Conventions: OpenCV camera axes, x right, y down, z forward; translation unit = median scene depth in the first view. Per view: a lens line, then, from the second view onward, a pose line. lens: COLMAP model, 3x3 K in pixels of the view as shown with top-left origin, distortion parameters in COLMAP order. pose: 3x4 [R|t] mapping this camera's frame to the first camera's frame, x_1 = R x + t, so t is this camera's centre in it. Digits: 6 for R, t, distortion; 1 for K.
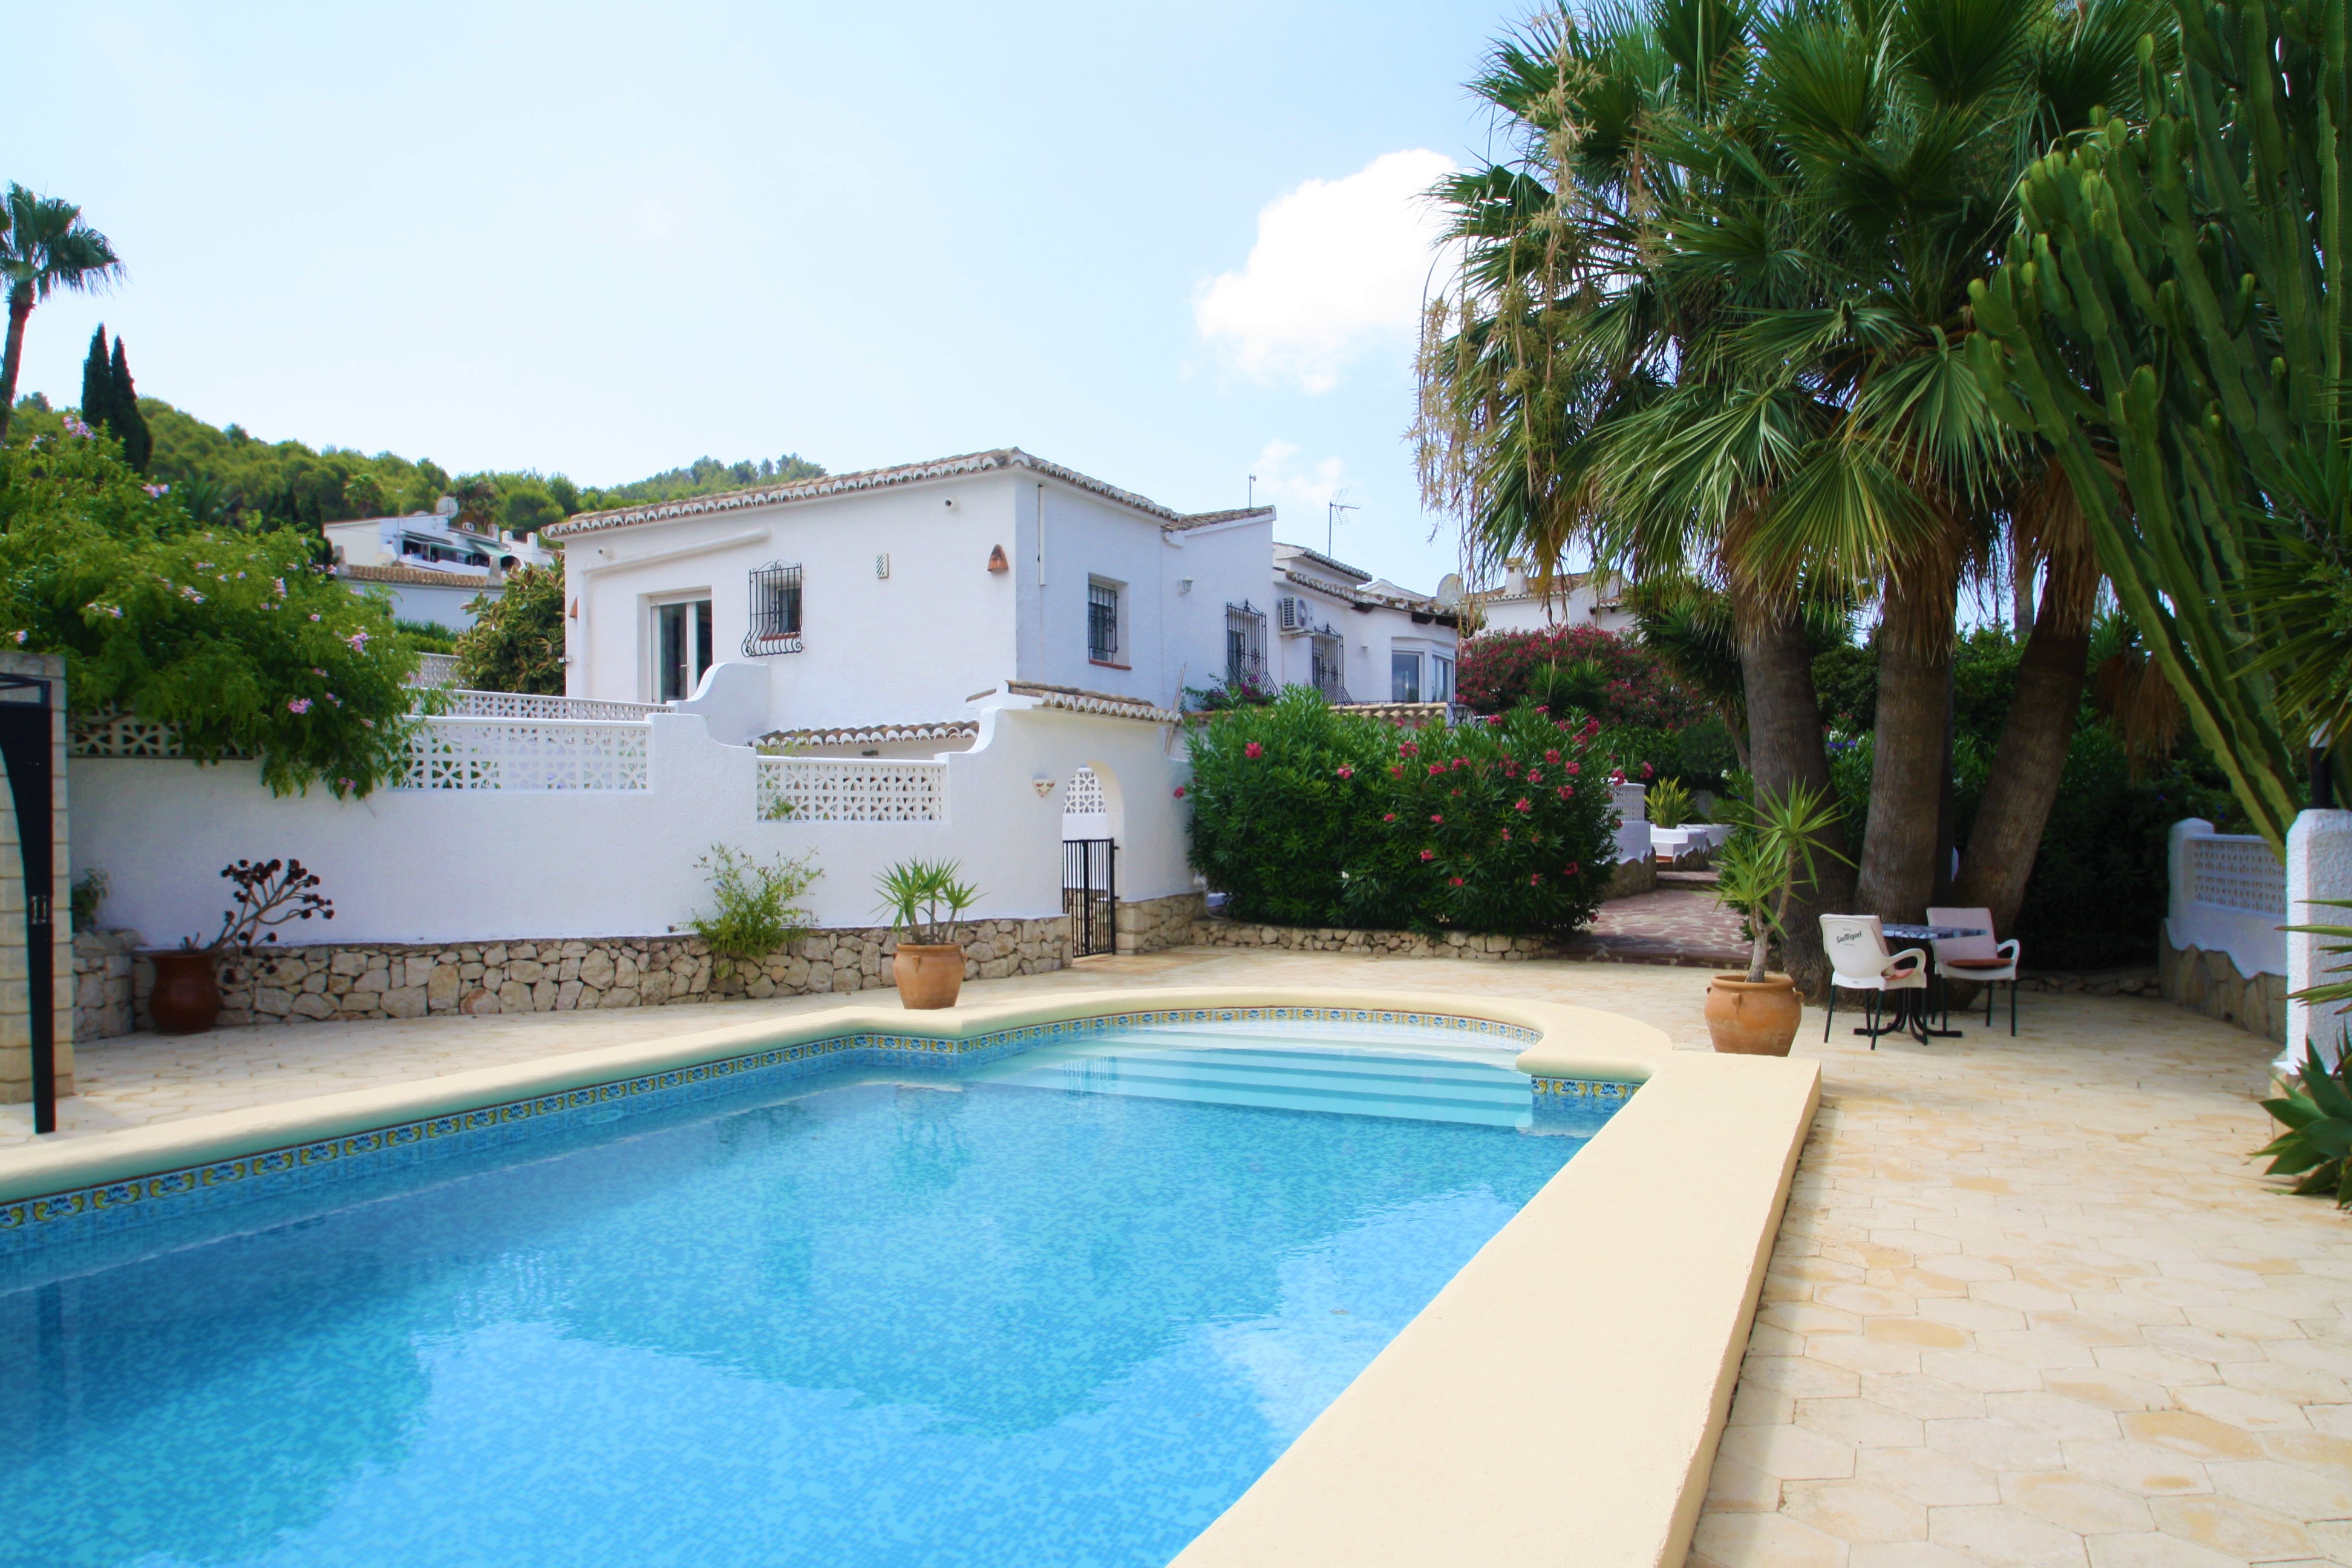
lens RADIAL K [[1502.5, 0, 1142.4], [0, 1502.5, 844.3], [0, 0, 1]] dist [-0.045608, 0.022562]
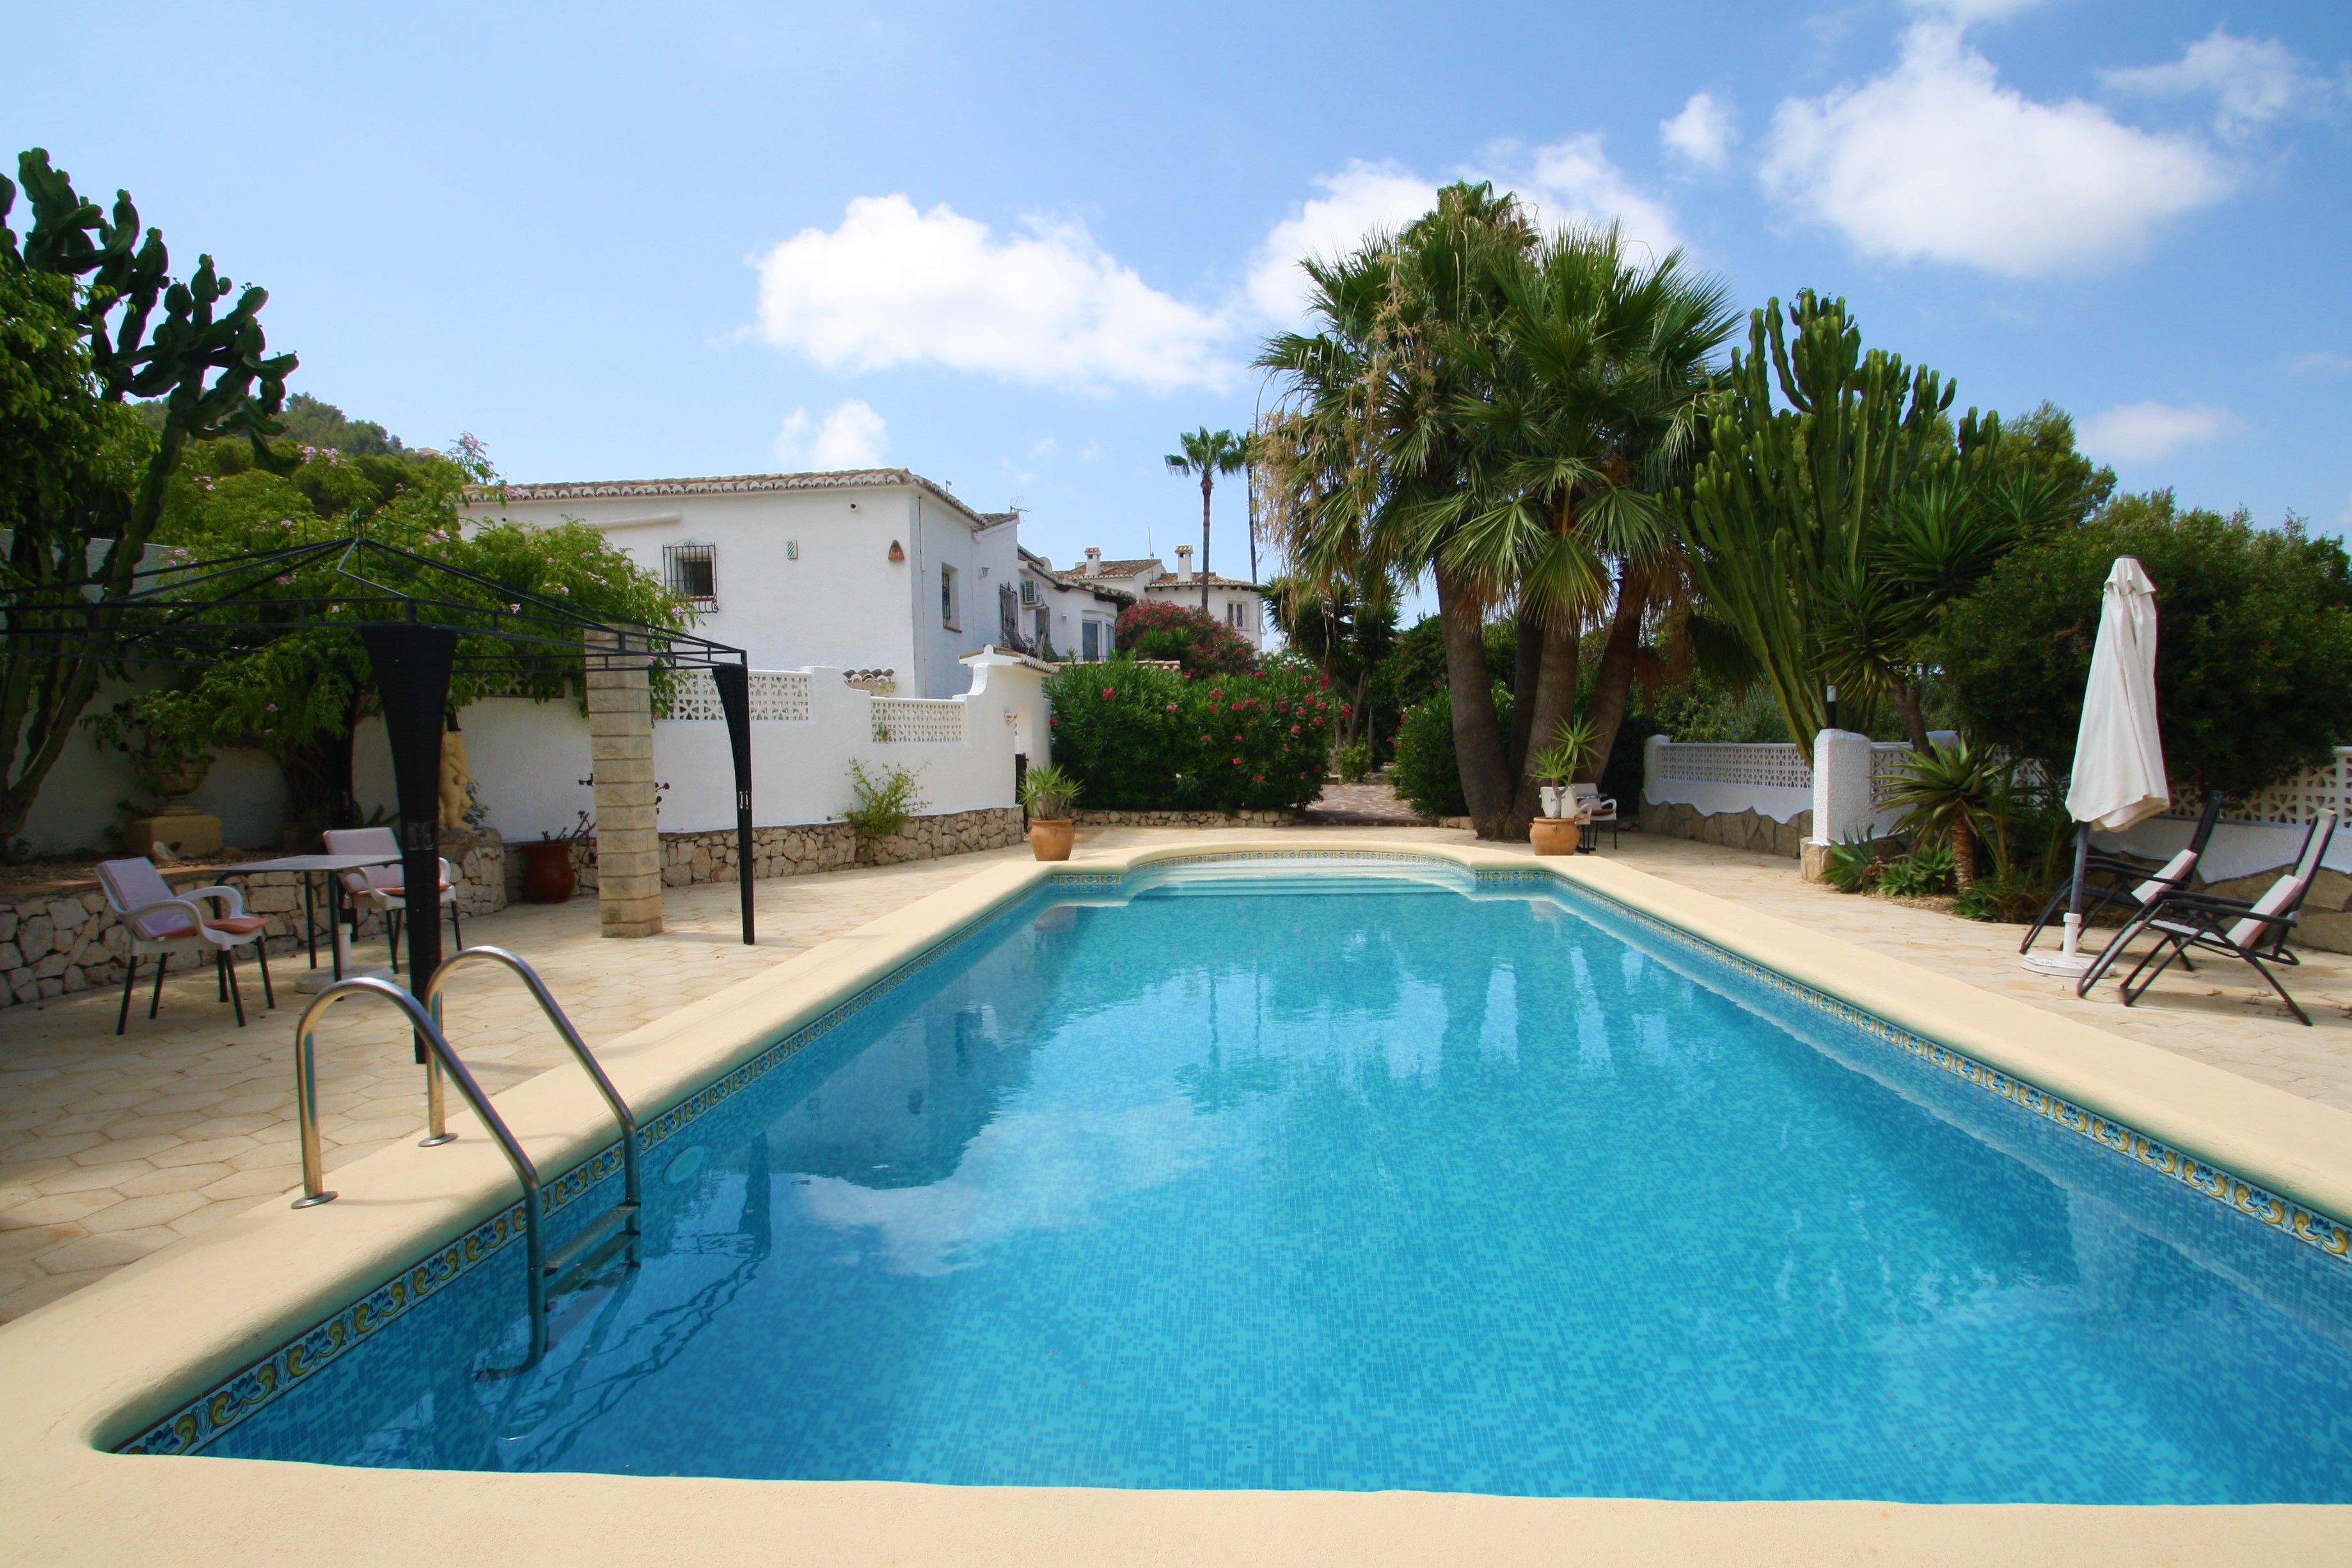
lens RADIAL K [[1165.5, 0, 1194.5], [0, 1165.5, 807.4], [0, 0, 1]] dist [0.001184, -0.001461]
pose [[0.927731, -0.029029, 0.372118, -0.380792], [0.014179, 0.998992, 0.042582, 0.003614], [-0.372979, -0.034228, 0.927208, -0.146830]]
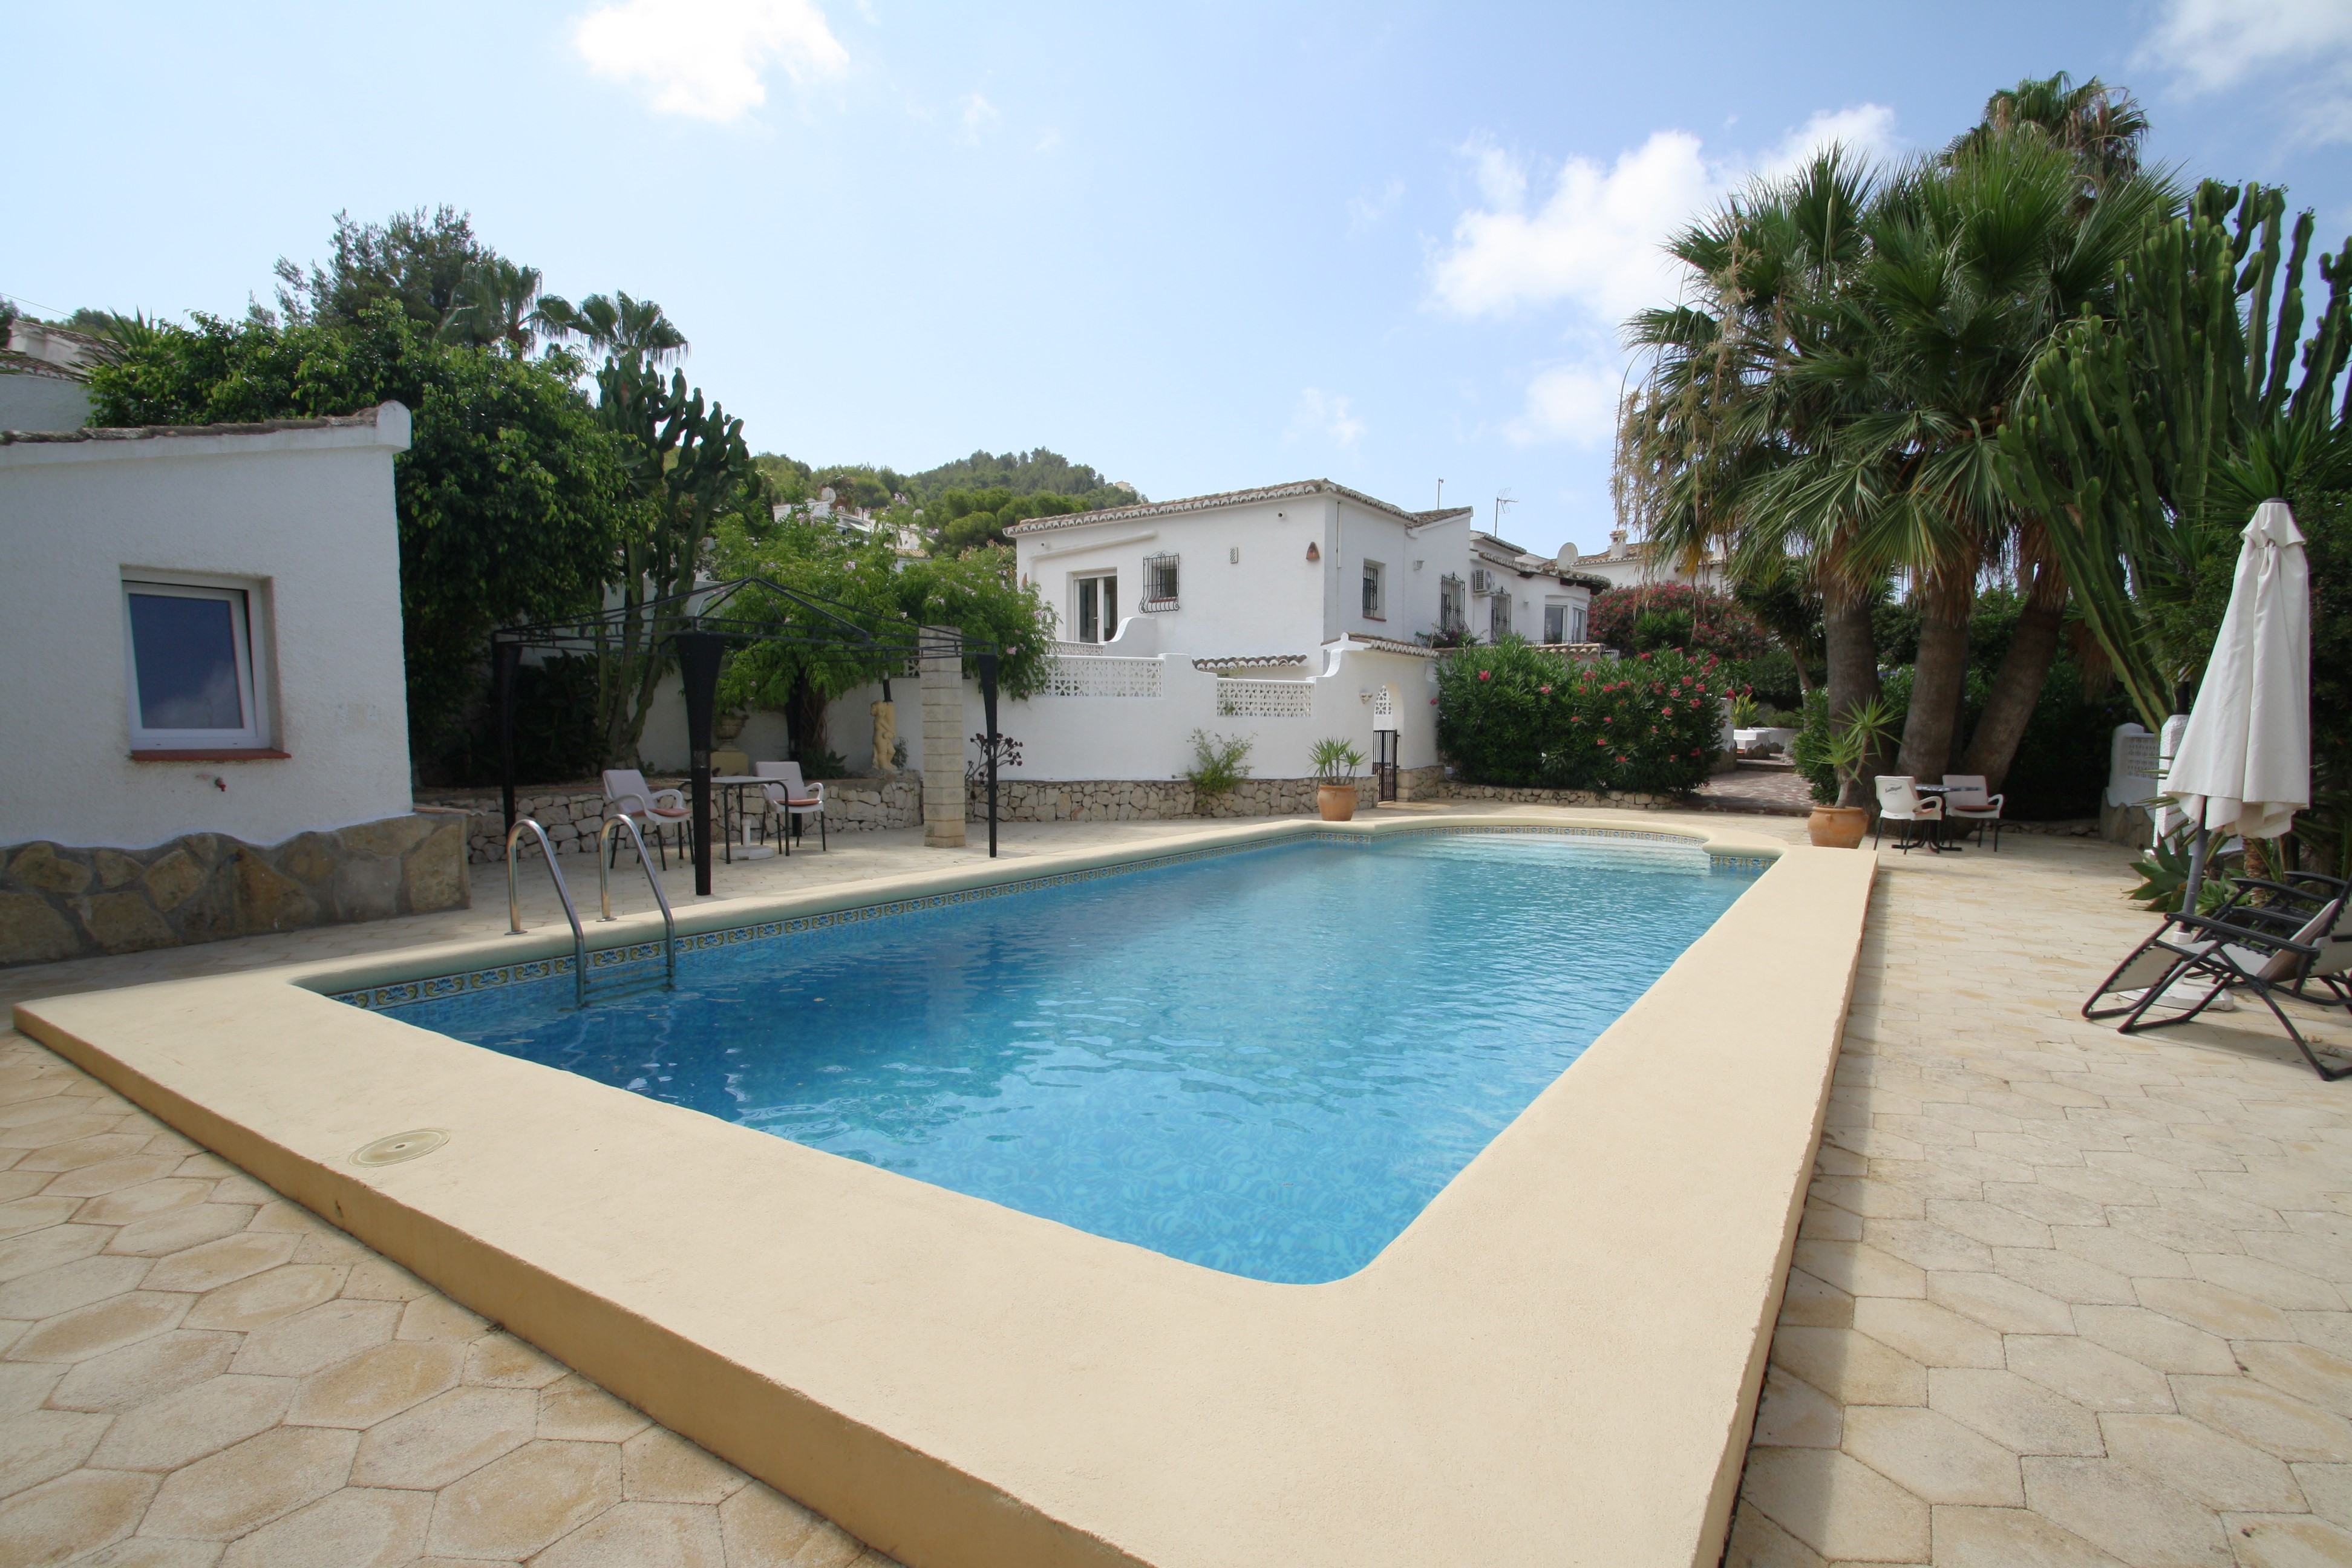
lens RADIAL K [[1087.9, 0, 1182.4], [0, 1087.9, 822.5], [0, 0, 1]] dist [0.003898, -0.008912]
pose [[0.993151, 0.020885, -0.114959, -0.146994], [-0.012089, 0.996982, 0.076687, 0.011047], [0.116214, -0.074772, 0.990406, -0.256601]]
